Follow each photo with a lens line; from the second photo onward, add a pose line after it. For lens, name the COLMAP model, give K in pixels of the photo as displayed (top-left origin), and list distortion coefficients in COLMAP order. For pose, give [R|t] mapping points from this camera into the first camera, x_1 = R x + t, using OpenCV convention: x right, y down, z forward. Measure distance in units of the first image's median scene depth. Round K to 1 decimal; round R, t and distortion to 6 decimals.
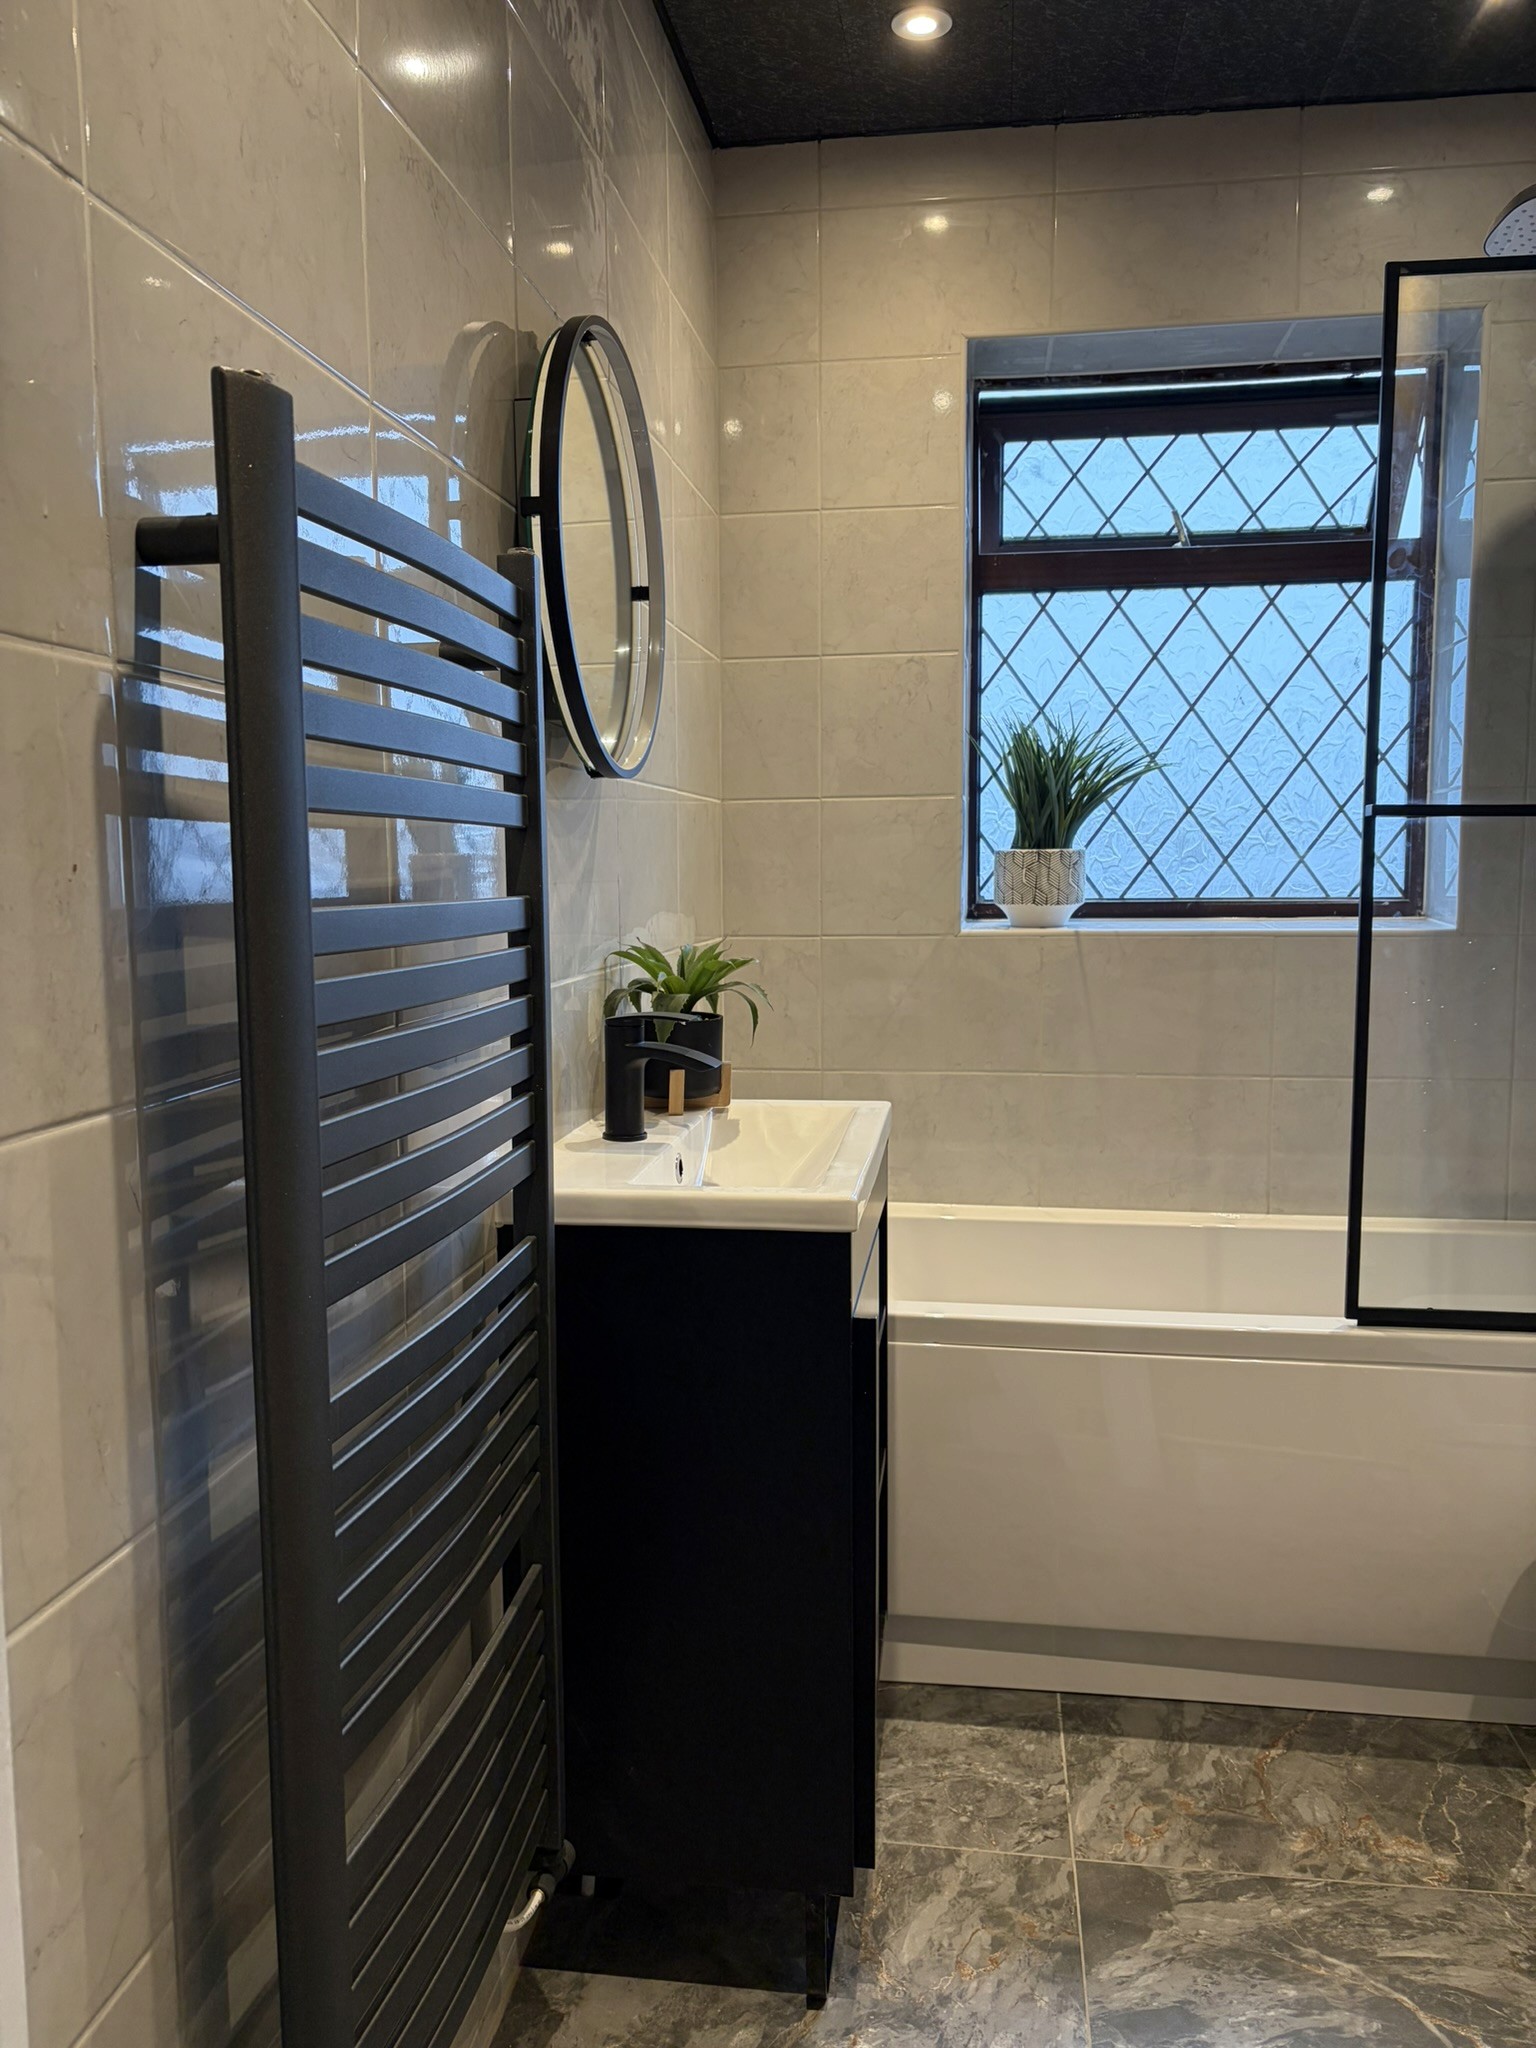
lens RADIAL K [[1508.2, 0, 768.0], [0, 1508.2, 1024.0], [0, 0, 1]] dist [0.032220, -0.032169]
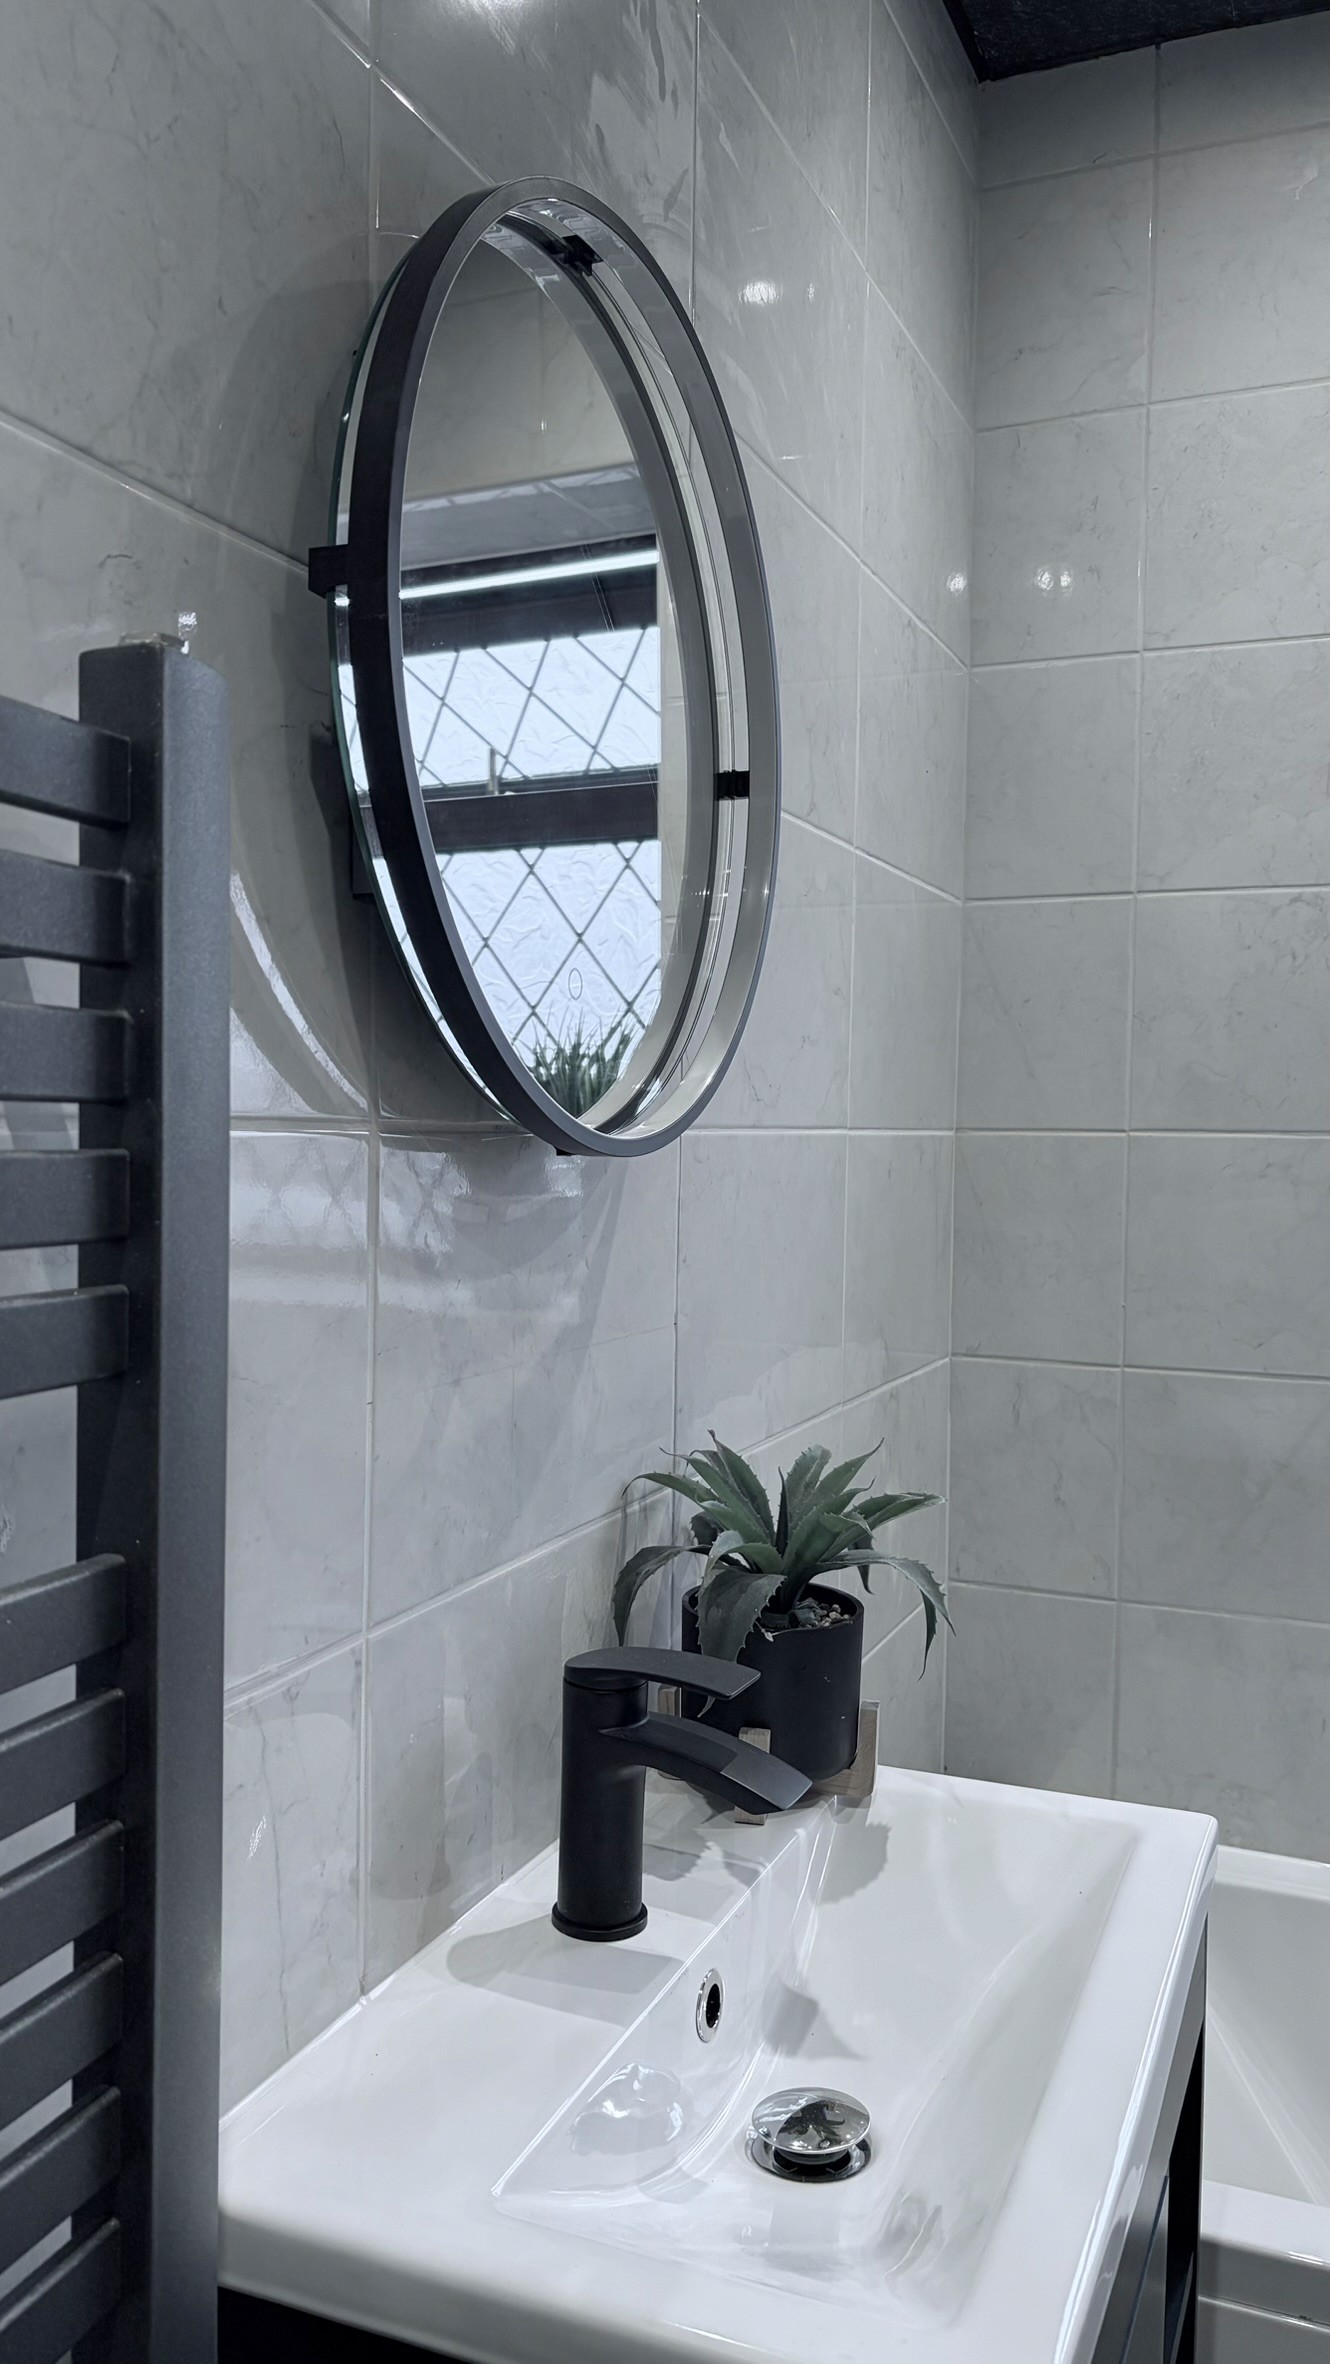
lens RADIAL K [[1773.3, 0, 676.9], [0, 1773.3, 1208.0], [0, 0, 1]] dist [0.049915, -0.068657]
pose [[0.969159, 0.033960, -0.244084, 0.049430], [-0.049103, 0.997210, -0.056225, -0.101777], [0.241493, 0.066476, 0.968123, 0.403122]]
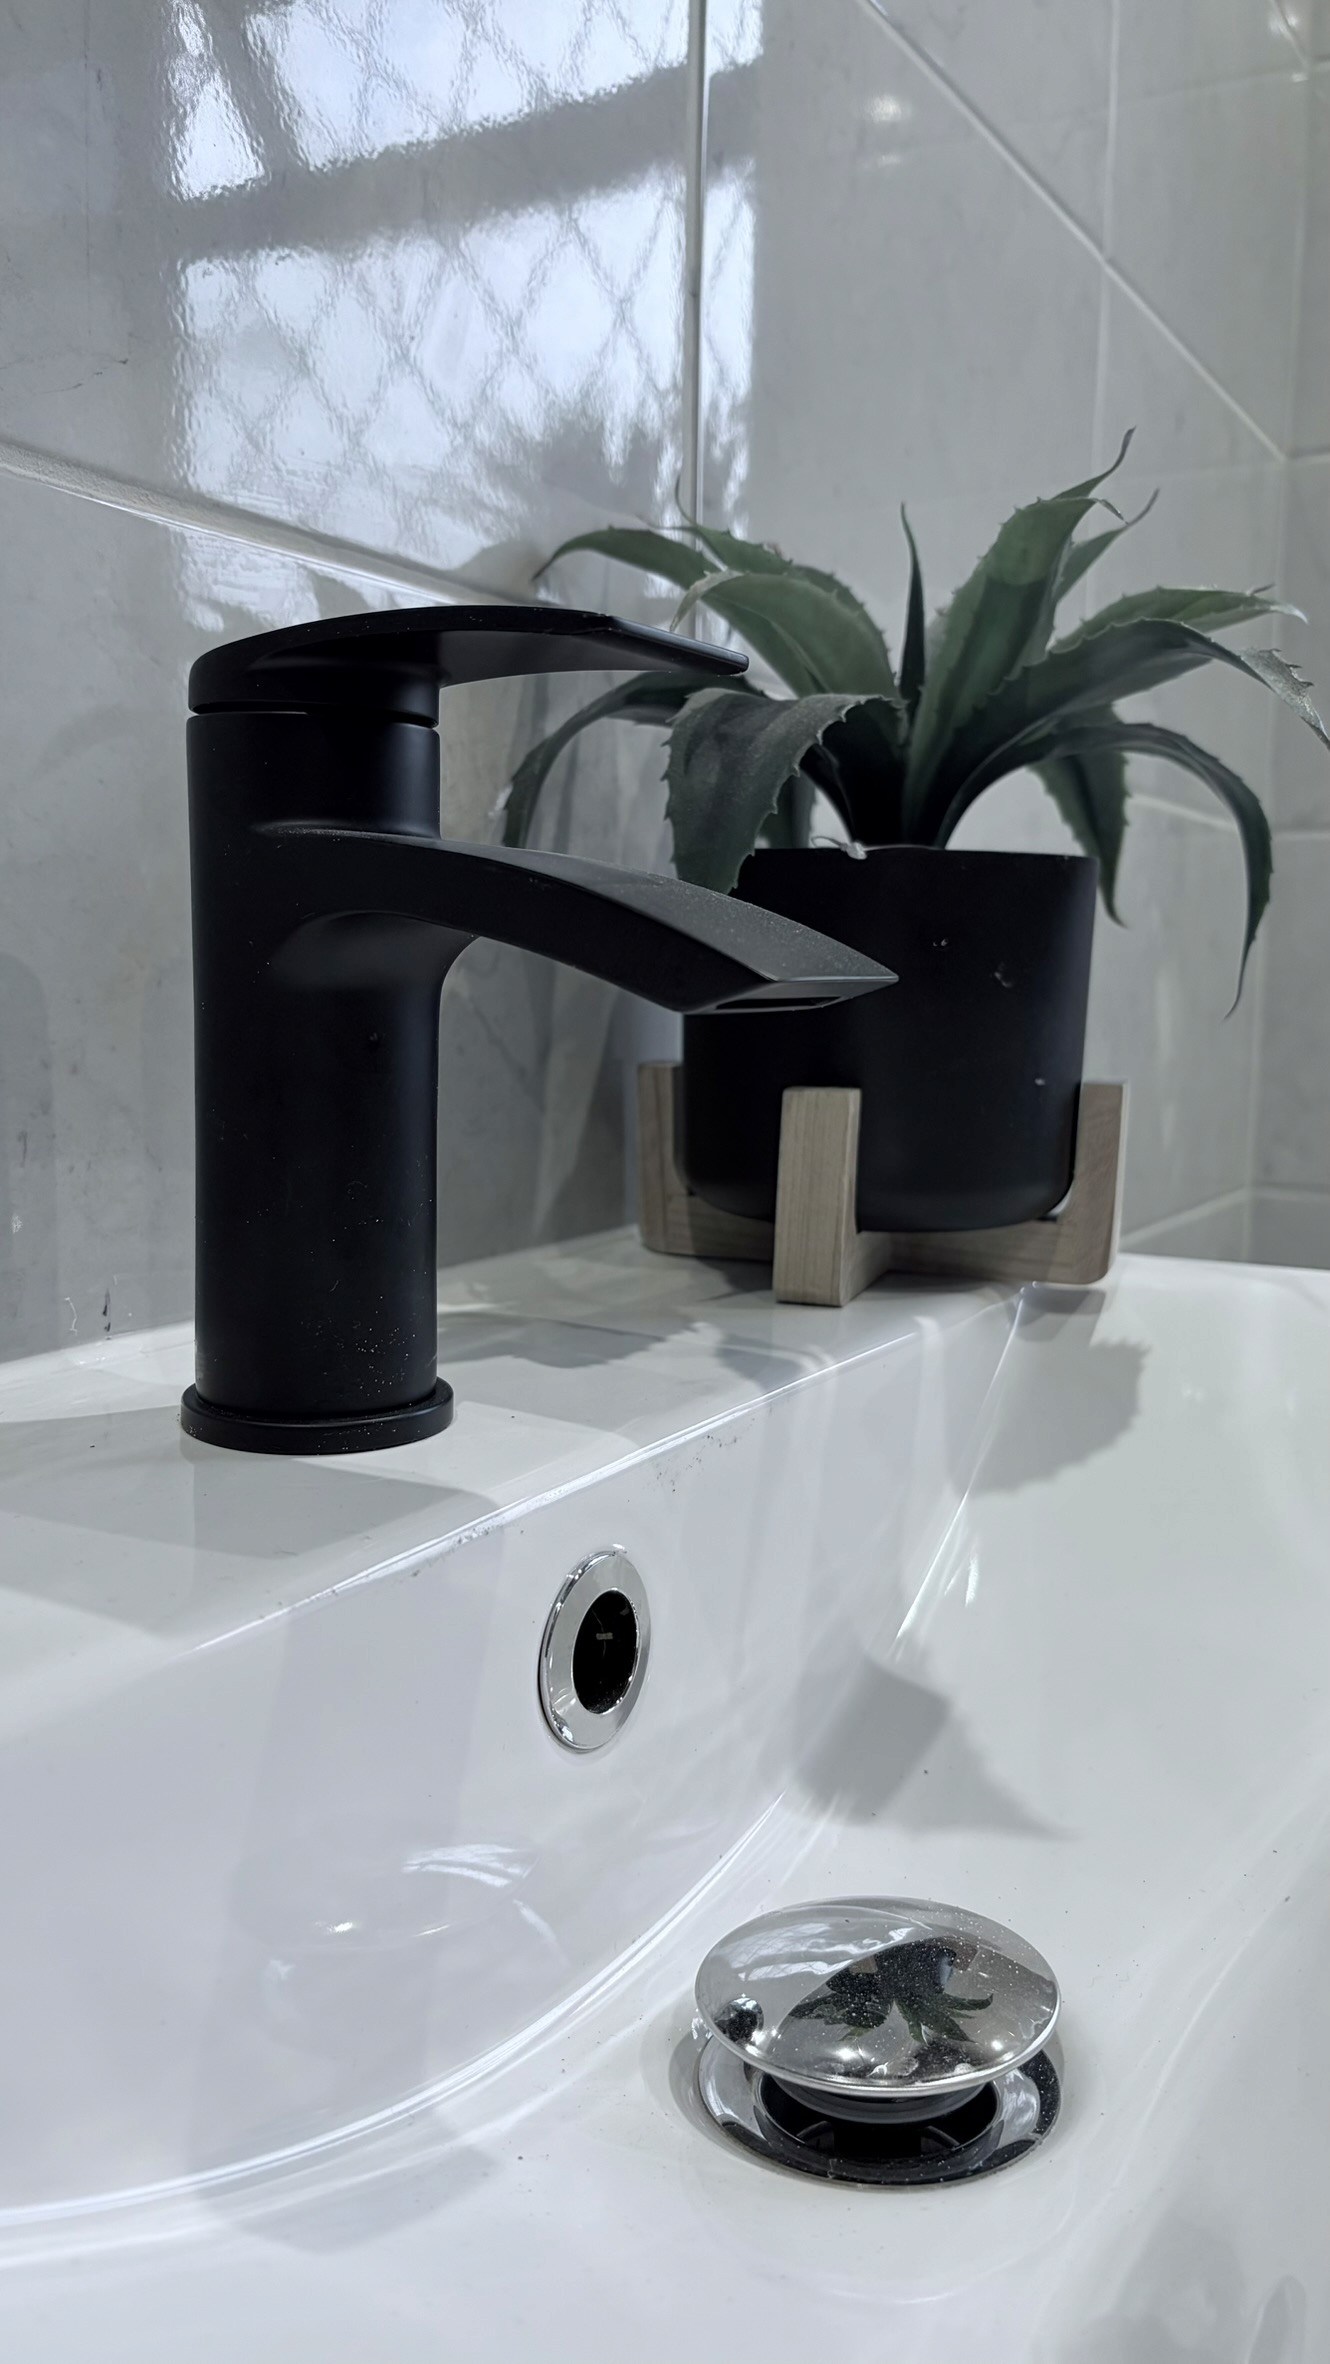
lens RADIAL K [[1844.1, 0, 718.6], [0, 1844.1, 1175.2], [0, 0, 1]] dist [-0.020189, -0.009737]
pose [[0.935211, 0.072398, -0.346610, 0.013643], [-0.067138, 0.997374, 0.027177, 0.035918], [0.347667, -0.002146, 0.937616, 0.731009]]
